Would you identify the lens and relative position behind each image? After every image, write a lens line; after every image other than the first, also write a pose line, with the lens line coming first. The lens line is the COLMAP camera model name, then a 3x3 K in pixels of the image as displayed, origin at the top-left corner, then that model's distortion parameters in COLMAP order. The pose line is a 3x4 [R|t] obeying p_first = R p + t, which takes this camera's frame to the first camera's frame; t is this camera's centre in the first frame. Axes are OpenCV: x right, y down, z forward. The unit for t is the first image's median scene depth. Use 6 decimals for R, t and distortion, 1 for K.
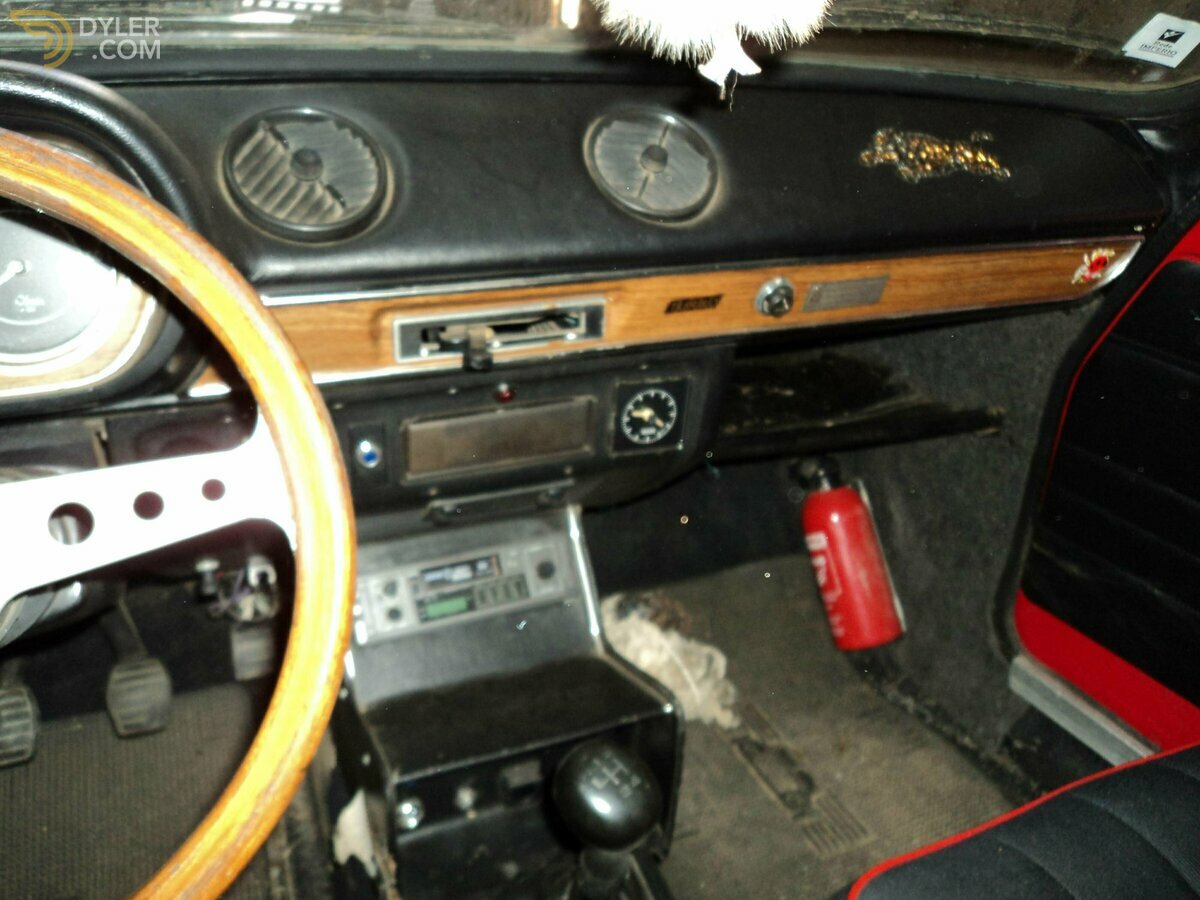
lens RADIAL K [[1012.6, 0, 600.4], [0, 1012.6, 447.2], [0, 0, 1]] dist [-0.057083, -0.003688]
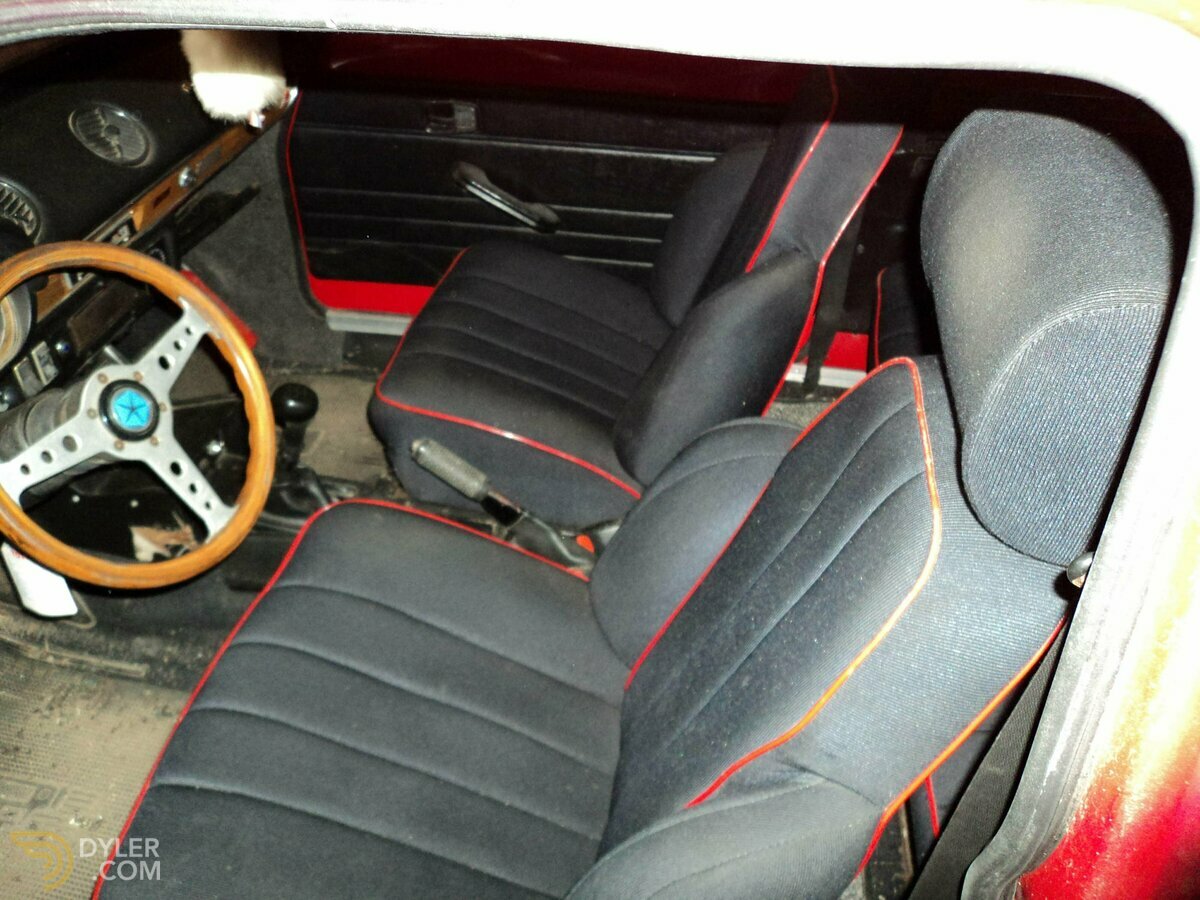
lens RADIAL K [[1012.6, 0, 599.5], [0, 1012.6, 450.0], [0, 0, 1]] dist [-0.057083, -0.003688]
pose [[0.566247, -0.537388, 0.624963, -0.562988], [0.350054, 0.843247, 0.407918, -0.143658], [-0.746208, -0.012212, 0.665600, -0.553384]]
